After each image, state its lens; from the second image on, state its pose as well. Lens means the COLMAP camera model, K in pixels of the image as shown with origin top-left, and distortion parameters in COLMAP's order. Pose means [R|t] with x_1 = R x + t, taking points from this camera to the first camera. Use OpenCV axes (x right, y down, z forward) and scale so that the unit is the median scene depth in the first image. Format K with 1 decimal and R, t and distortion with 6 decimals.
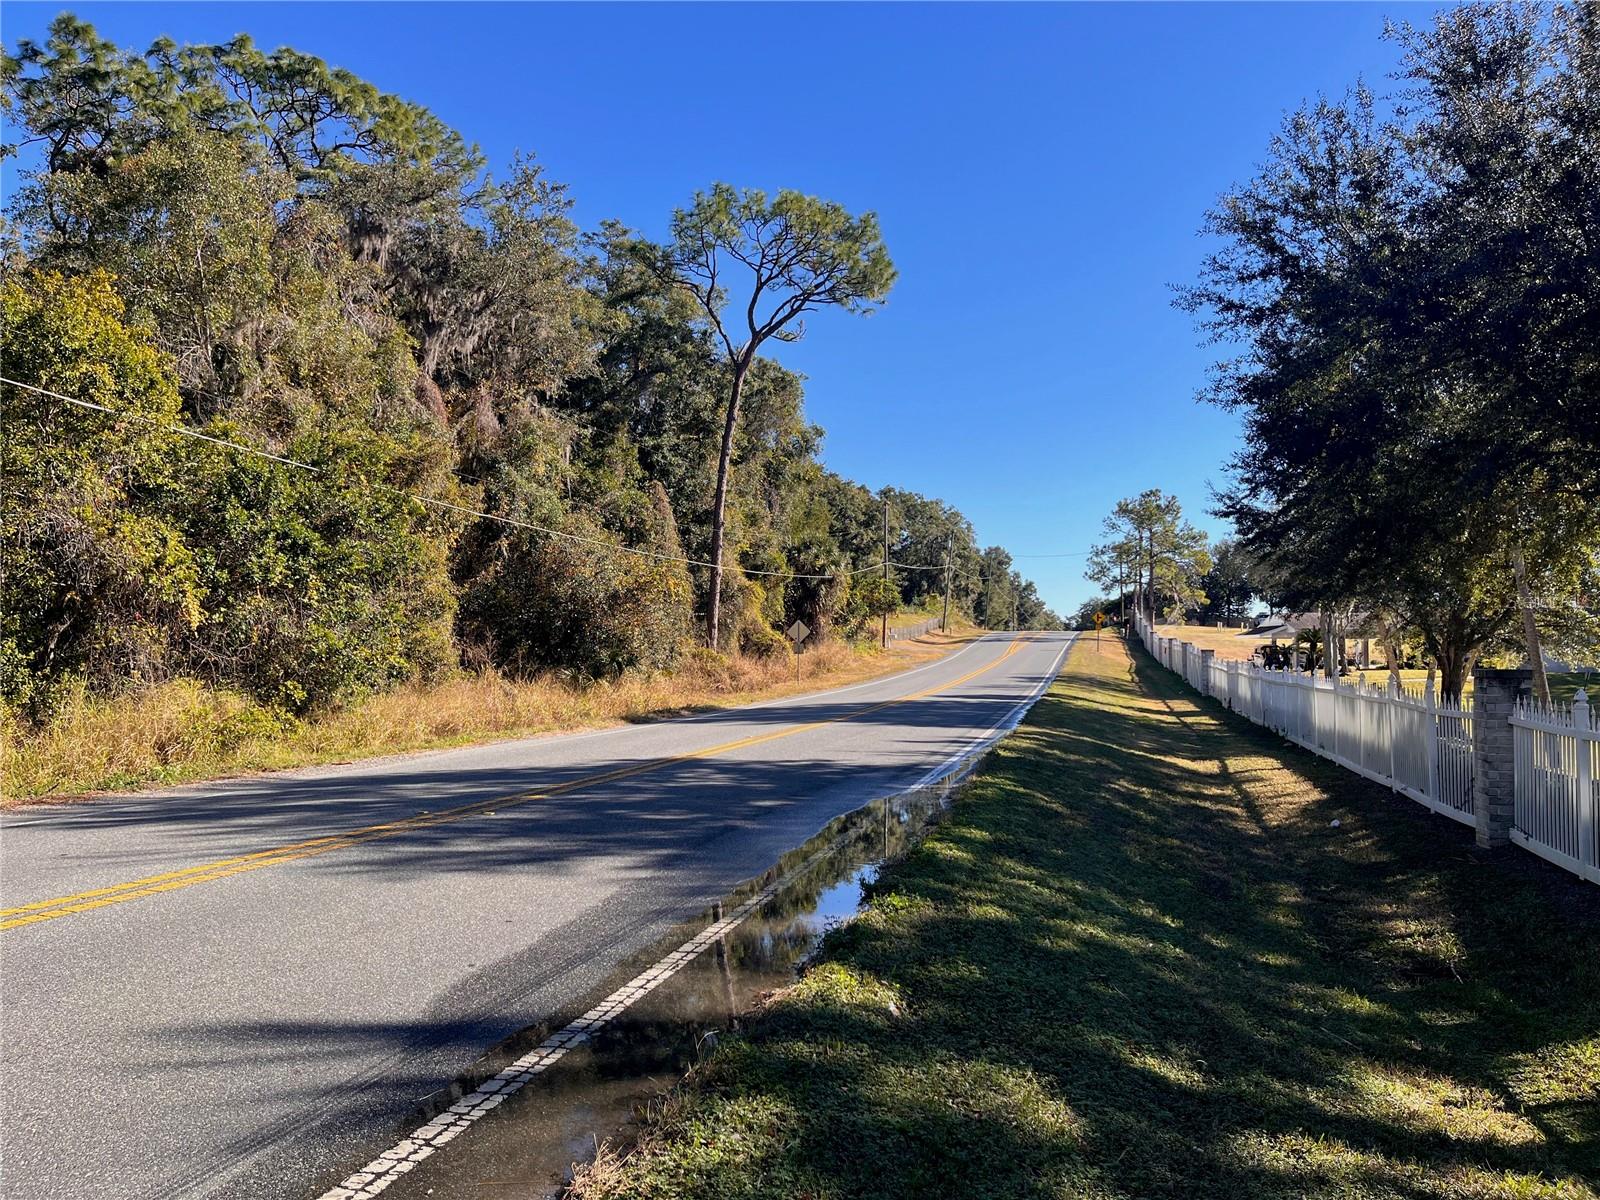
lens RADIAL K [[1201.1, 0, 795.2], [0, 1201.1, 603.1], [0, 0, 1]] dist [0.067485, -0.092032]
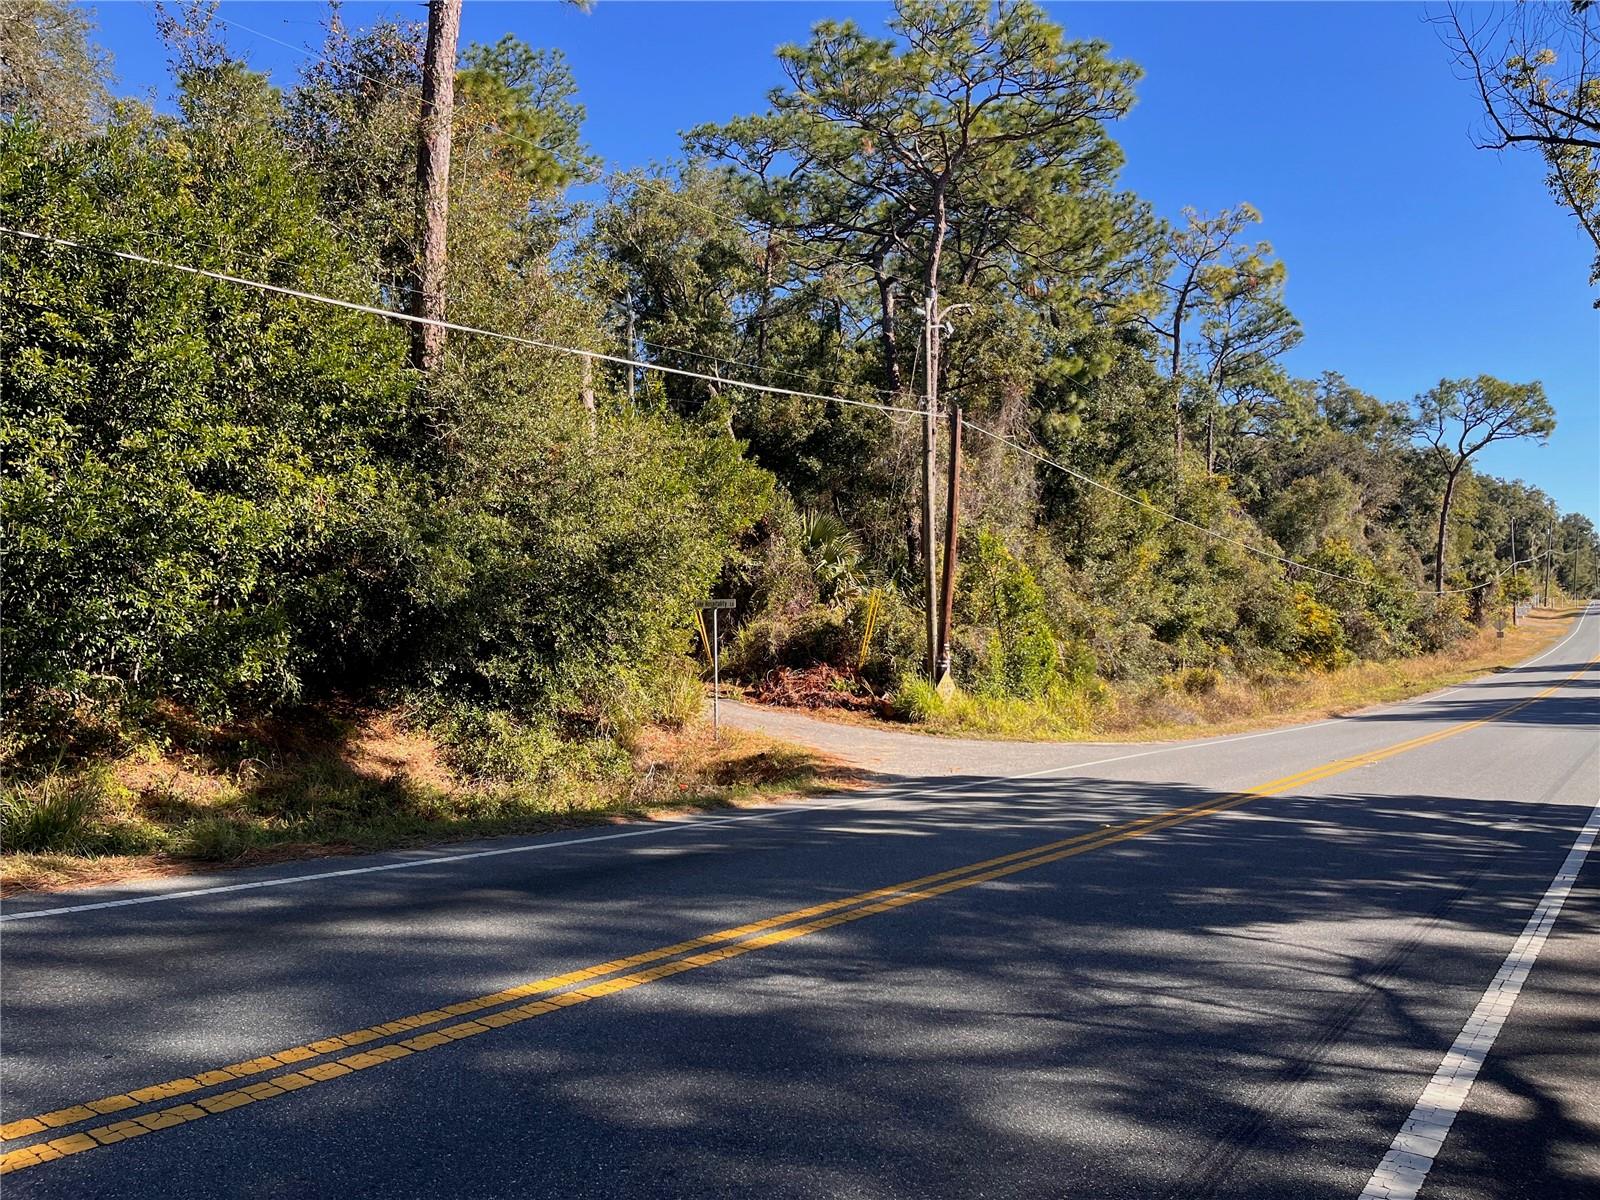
lens RADIAL K [[1201.1, 0, 795.2], [0, 1201.1, 603.1], [0, 0, 1]] dist [0.067485, -0.092032]
pose [[0.924648, -0.035028, -0.379208, -0.126658], [0.045061, 0.998829, 0.017613, -0.039564], [0.378147, -0.033373, 0.925144, -0.474353]]
